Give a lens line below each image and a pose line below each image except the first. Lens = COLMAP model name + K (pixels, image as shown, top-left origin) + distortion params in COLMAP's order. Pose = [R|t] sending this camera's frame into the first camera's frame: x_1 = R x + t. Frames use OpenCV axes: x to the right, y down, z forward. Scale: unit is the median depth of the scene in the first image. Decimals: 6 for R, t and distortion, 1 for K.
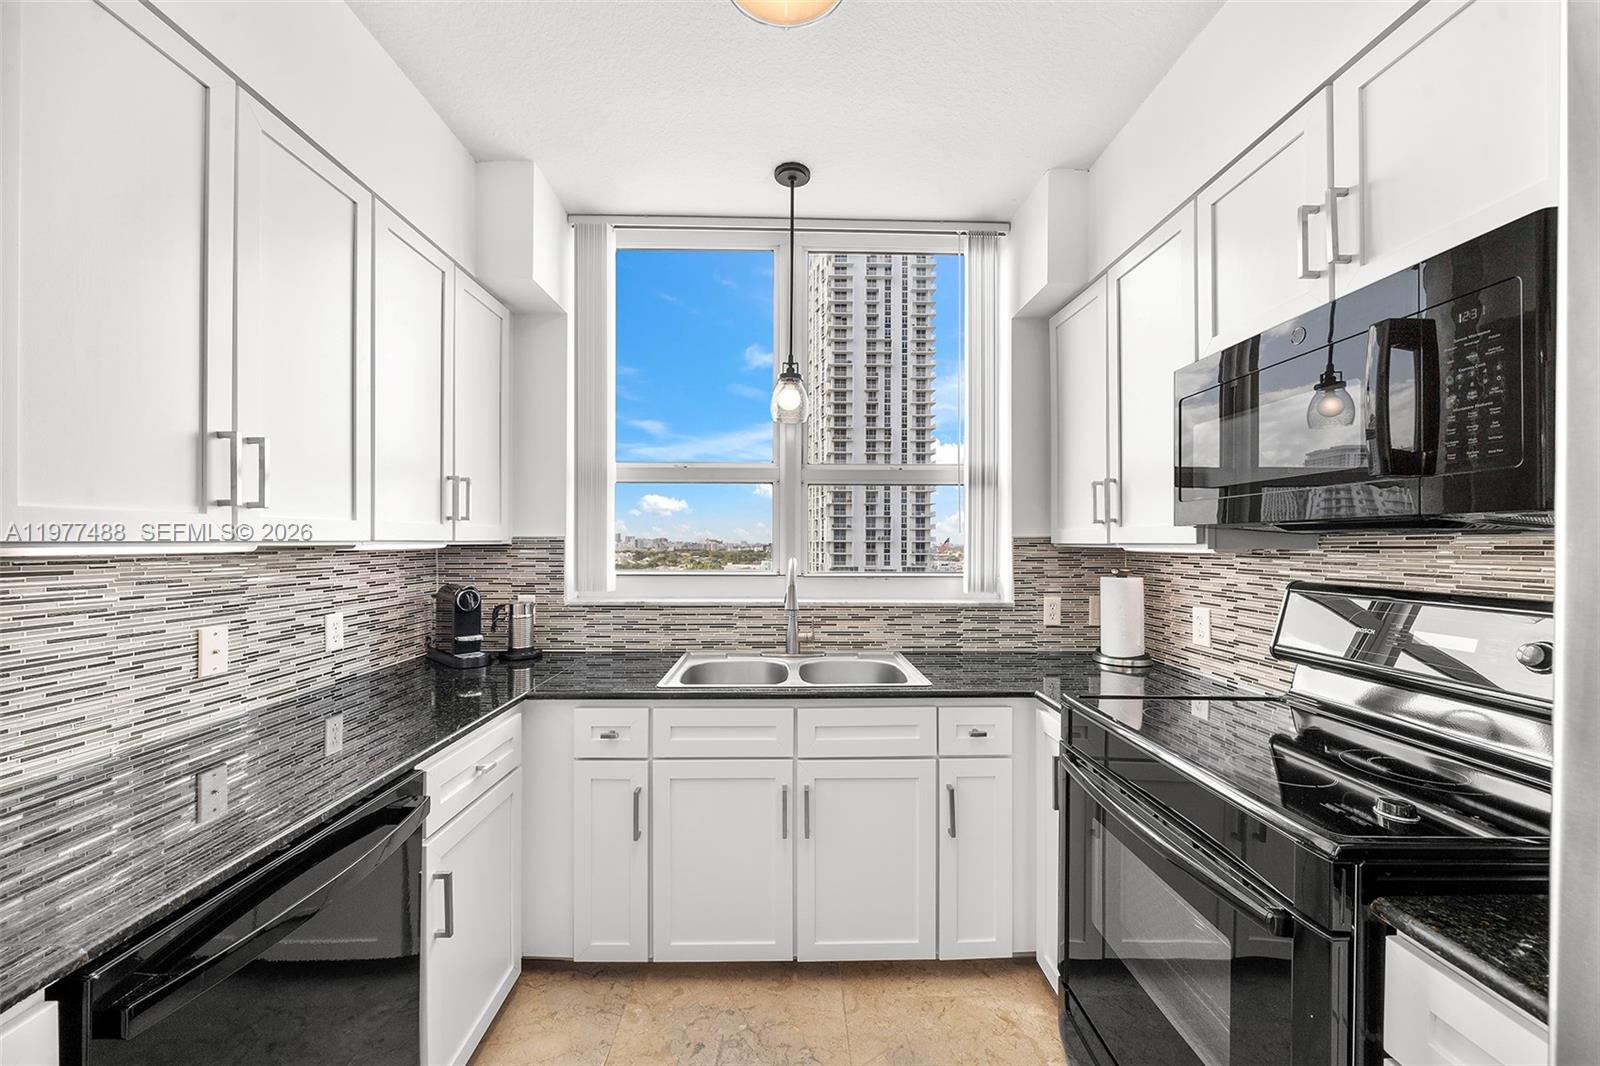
lens RADIAL K [[594.1, 0, 804.9], [0, 594.1, 540.4], [0, 0, 1]] dist [0.000523, 0.000010]
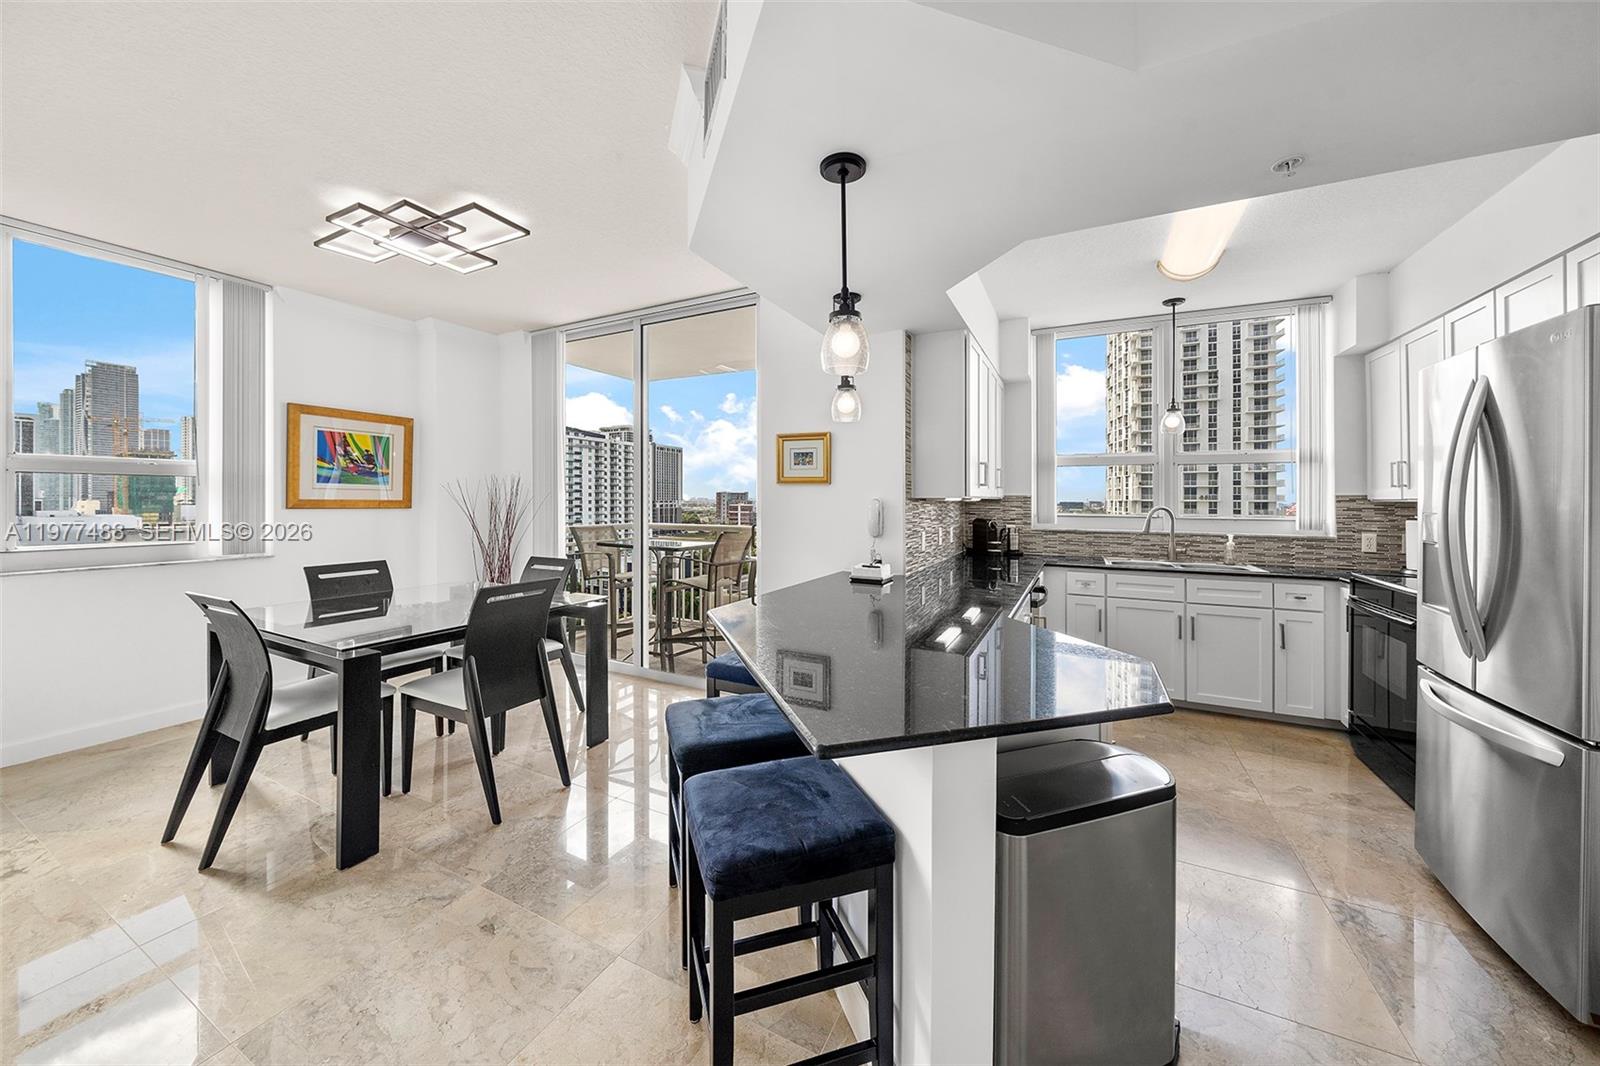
lens RADIAL K [[567.0, 0, 791.7], [0, 567.0, 493.1], [0, 0, 1]] dist [-0.006114, -0.000135]
pose [[0.876695, -0.002660, -0.481039, -0.198192], [-0.002491, 0.999946, -0.010068, 0.007042], [0.481039, 0.010025, 0.876642, -1.016671]]
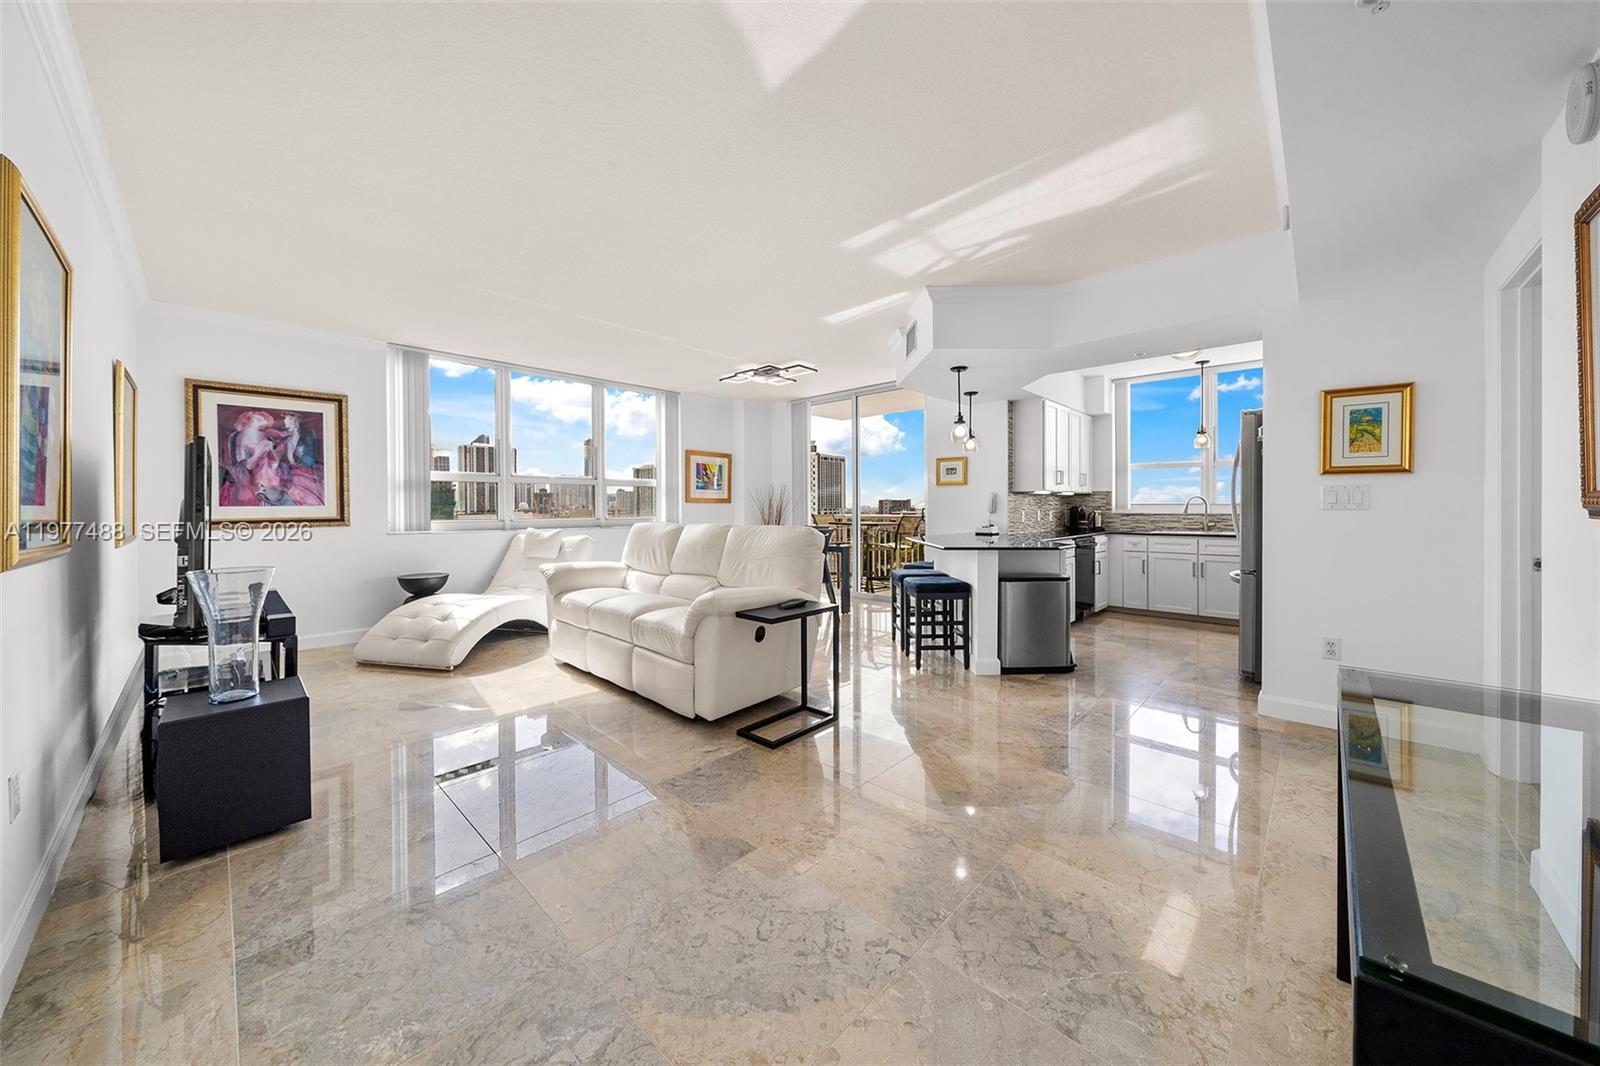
lens RADIAL K [[560.0, 0, 794.1], [0, 560.0, 507.2], [0, 0, 1]] dist [-0.000362, -0.000008]
pose [[0.708125, -0.003889, -0.706077, 0.439010], [0.006400, 0.999979, 0.000910, 0.063186], [0.706058, -0.005163, 0.708135, -2.072039]]
